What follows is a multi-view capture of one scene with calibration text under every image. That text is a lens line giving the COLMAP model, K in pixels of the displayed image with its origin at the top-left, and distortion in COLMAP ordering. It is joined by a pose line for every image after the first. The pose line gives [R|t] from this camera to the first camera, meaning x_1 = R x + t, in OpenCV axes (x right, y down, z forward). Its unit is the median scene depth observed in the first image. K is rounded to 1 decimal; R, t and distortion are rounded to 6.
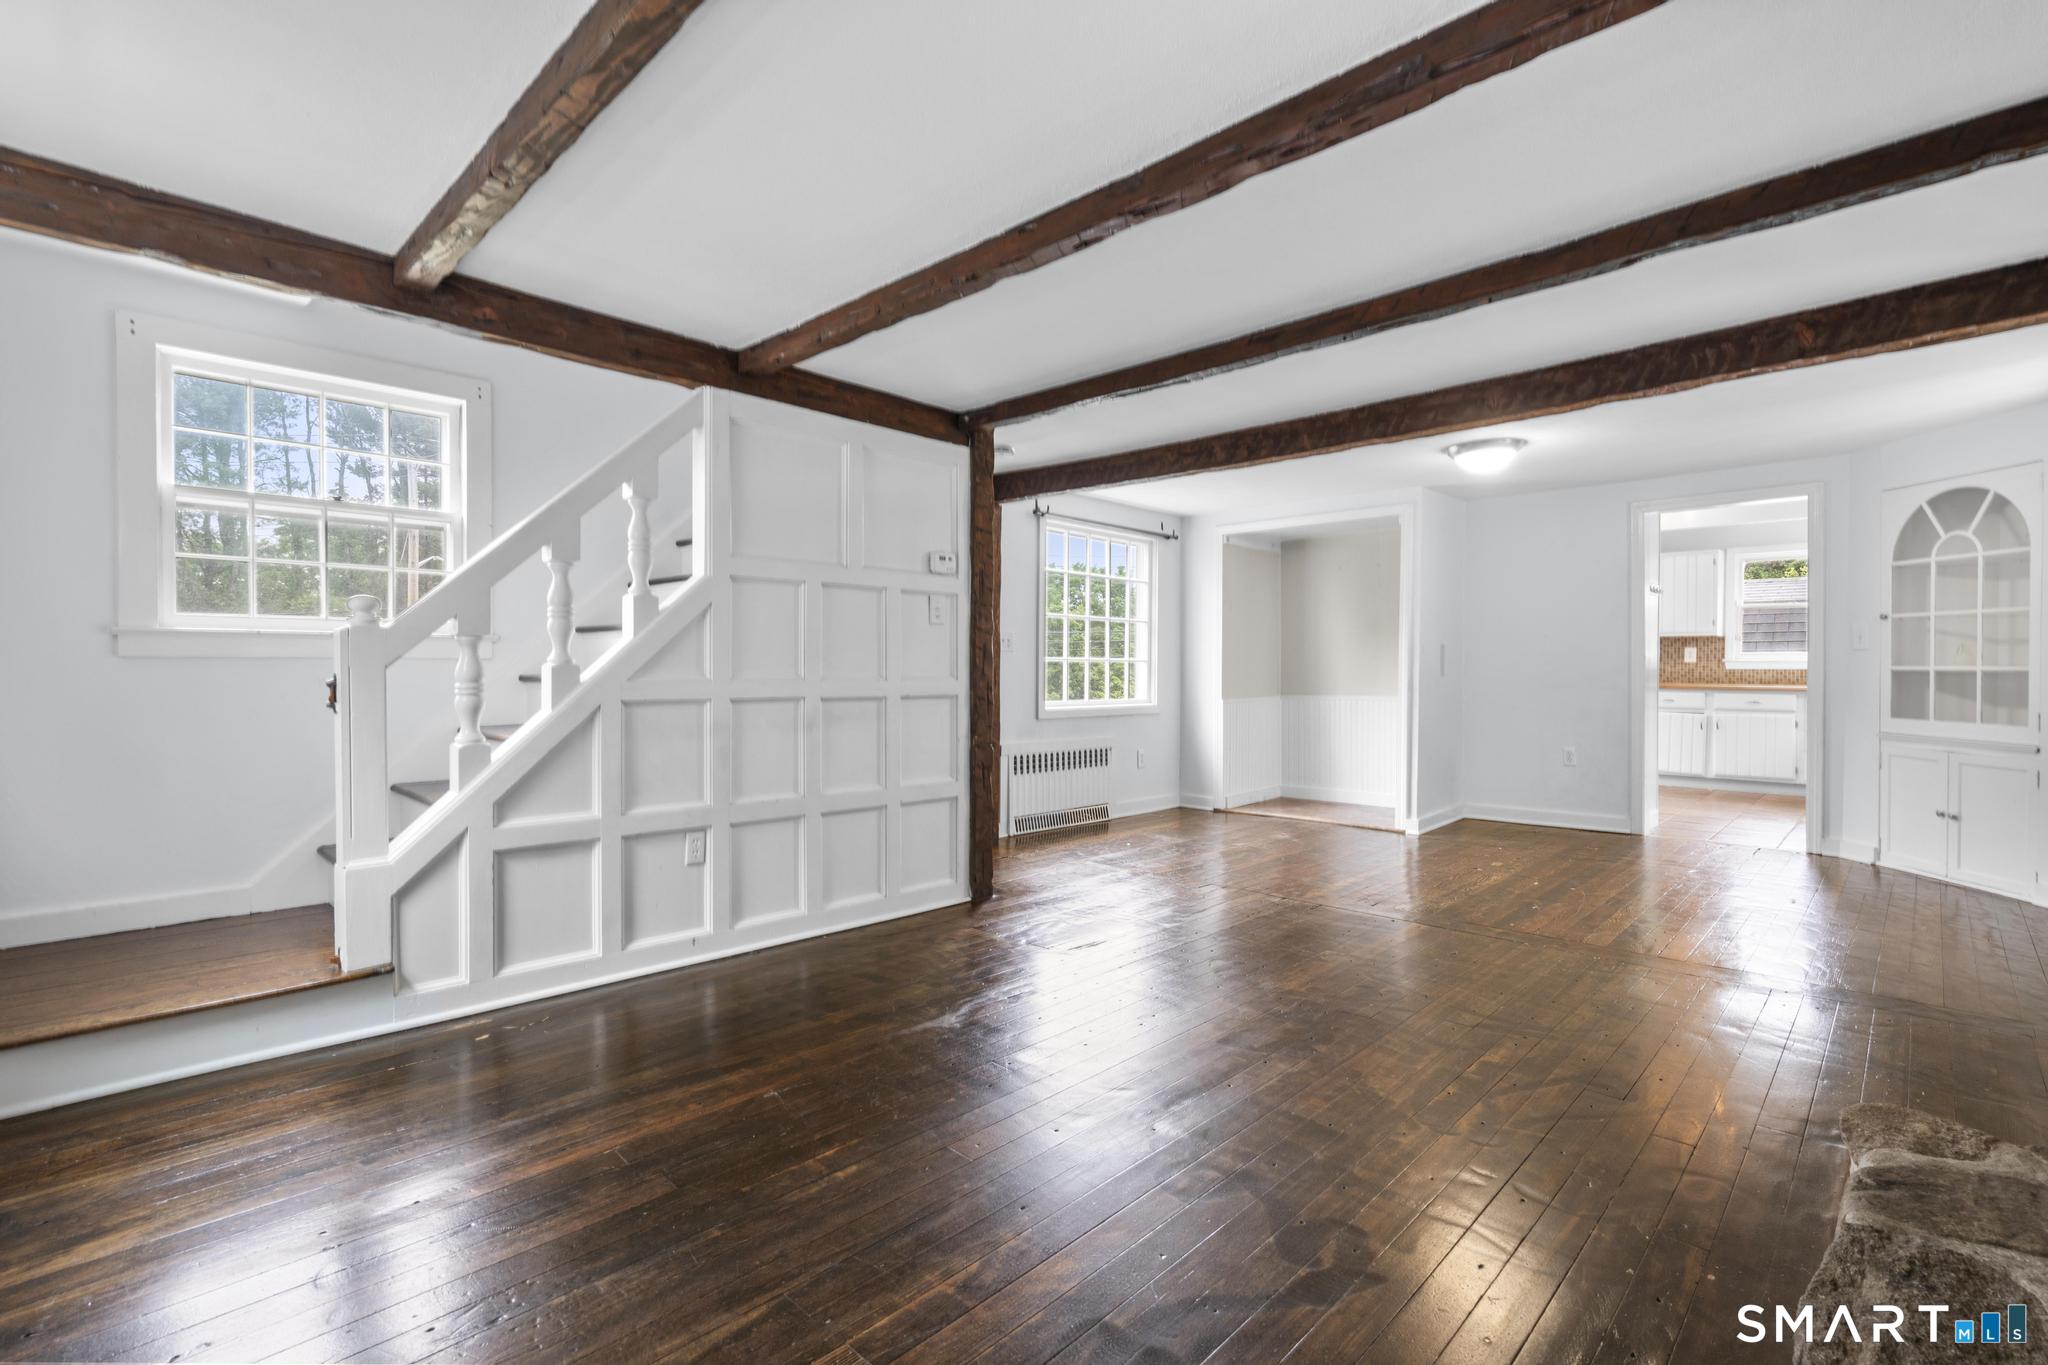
lens RADIAL K [[926.1, 0, 1033.8], [0, 926.1, 678.6], [0, 0, 1]] dist [-0.006823, 0.004042]
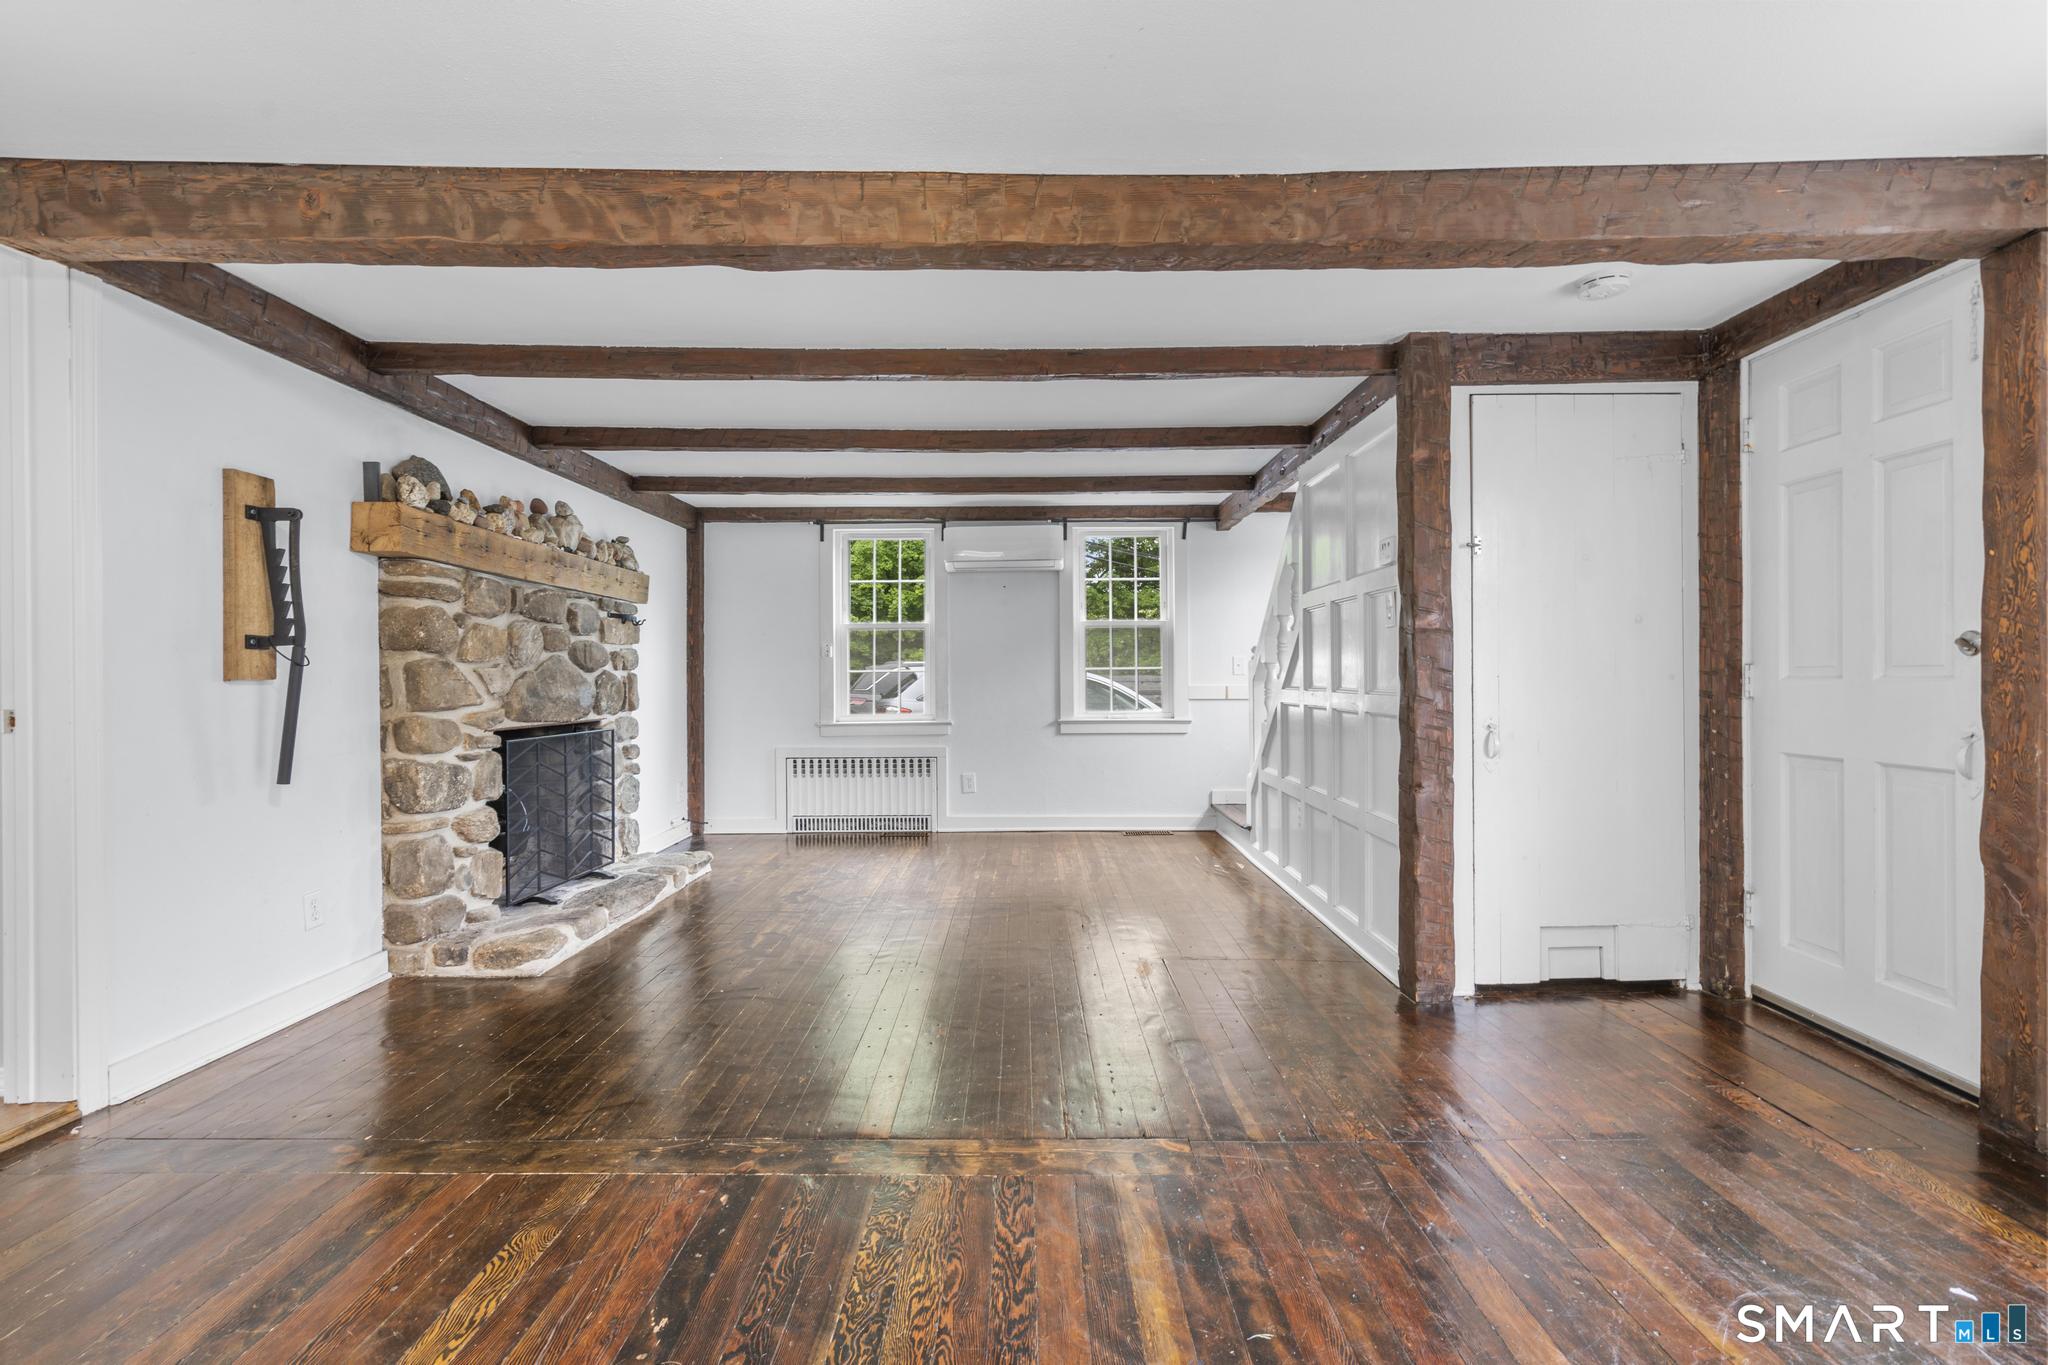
lens RADIAL K [[926.1, 0, 1031.5], [0, 926.1, 686.8], [0, 0, 1]] dist [-0.006823, 0.004042]
pose [[-0.713018, 0.005411, -0.701125, 0.586978], [-0.006099, 0.999885, 0.013919, -0.013083], [0.701119, 0.014201, -0.712903, 1.152549]]
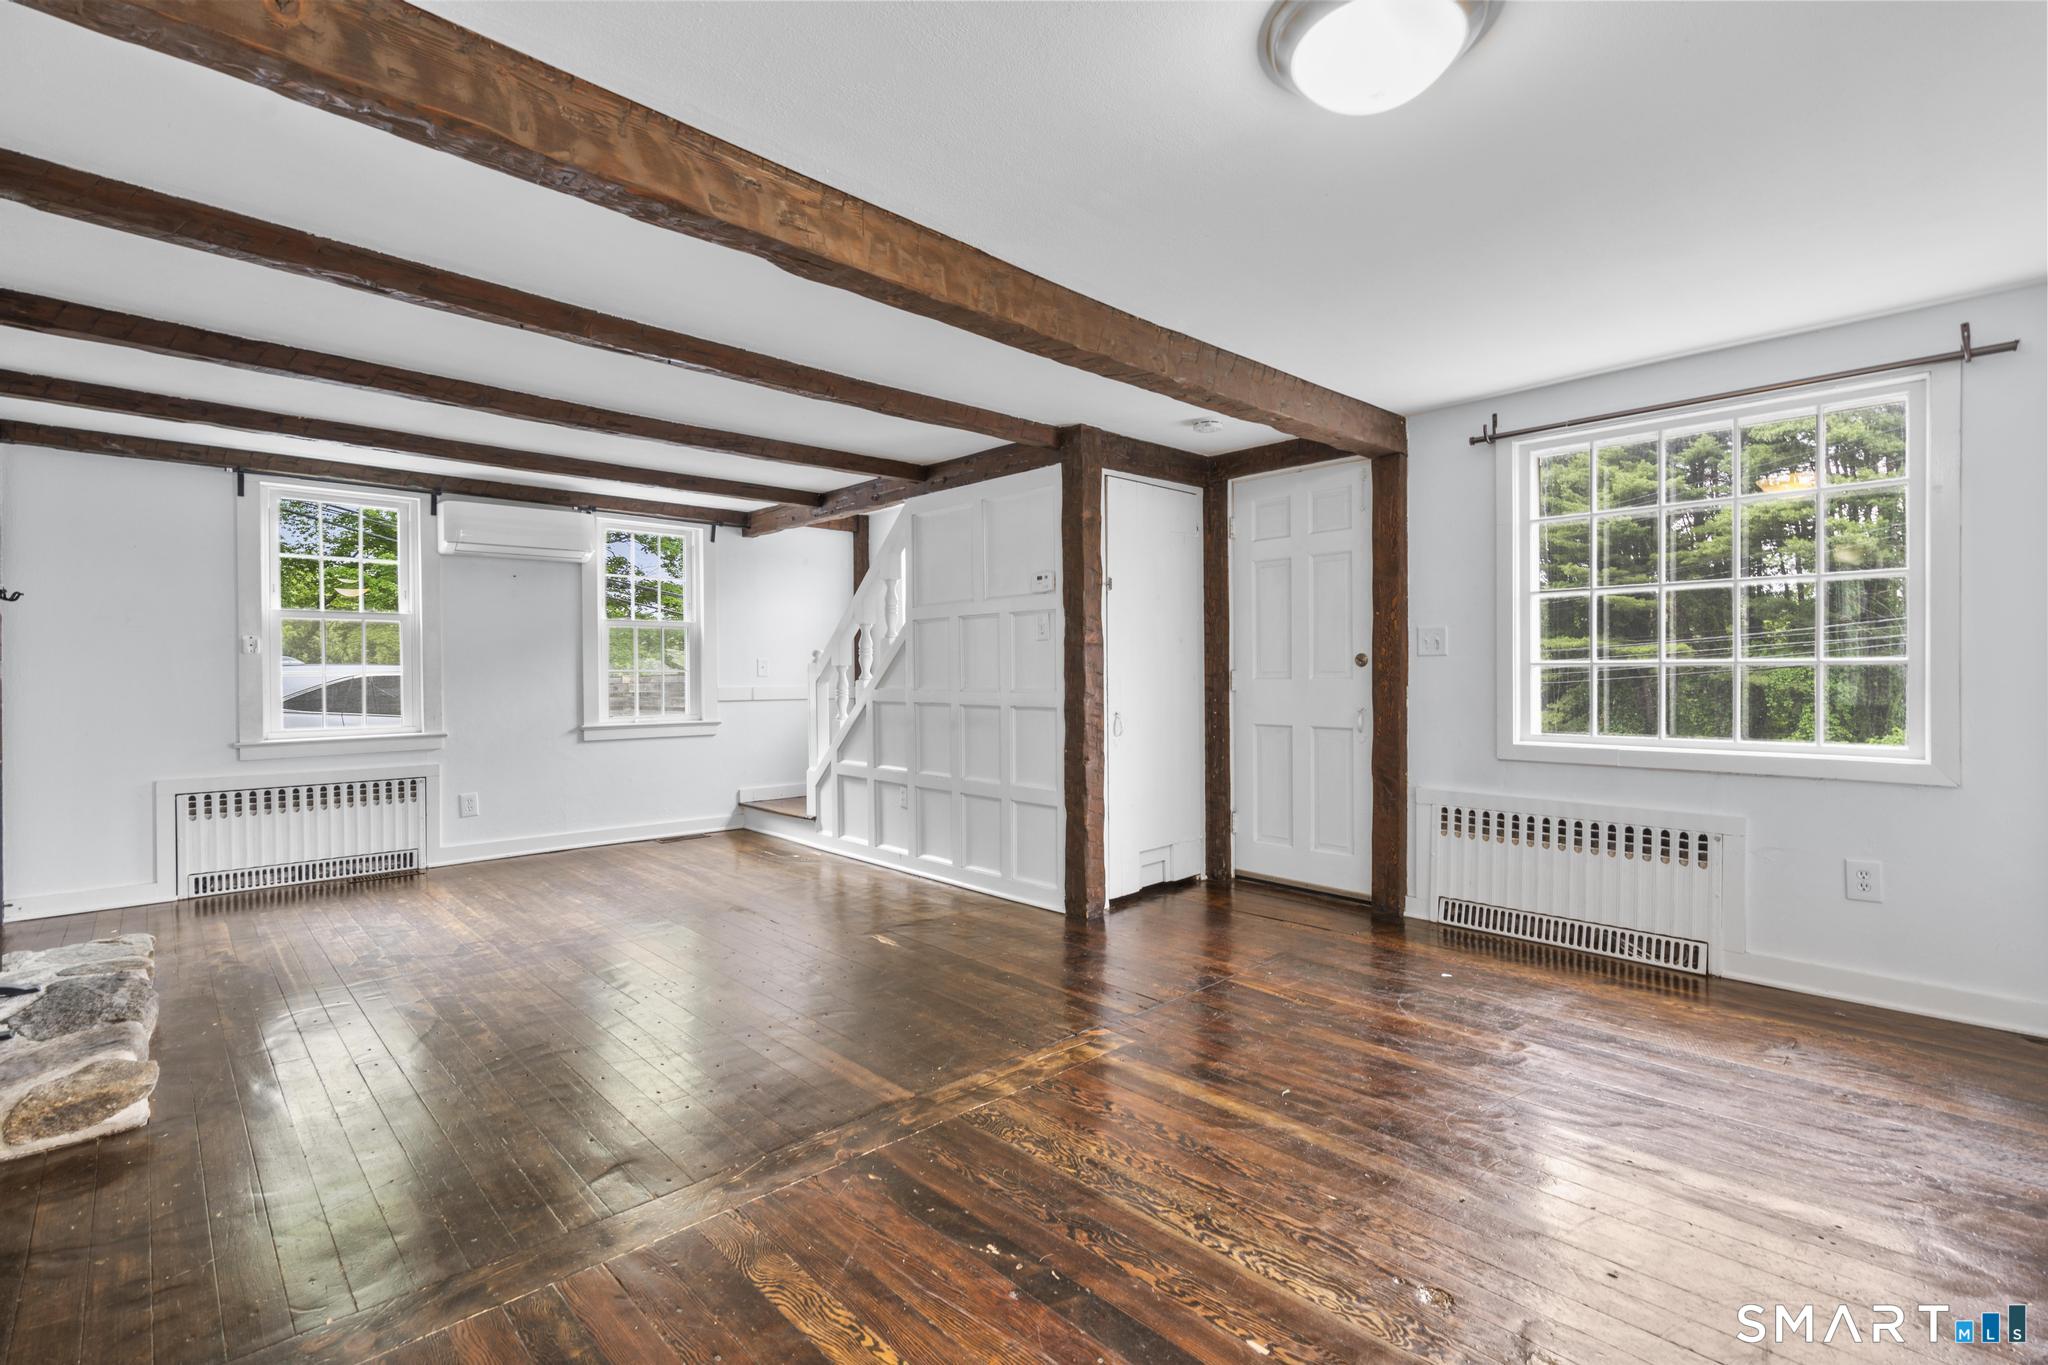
lens RADIAL K [[926.1, 0, 1035.1], [0, 926.1, 687.6], [0, 0, 1]] dist [-0.006823, 0.004042]
pose [[-0.032880, 0.008412, -0.999424, 0.812800], [-0.004832, 0.999952, 0.008575, -0.011324], [0.999448, 0.005111, -0.032838, 0.870233]]
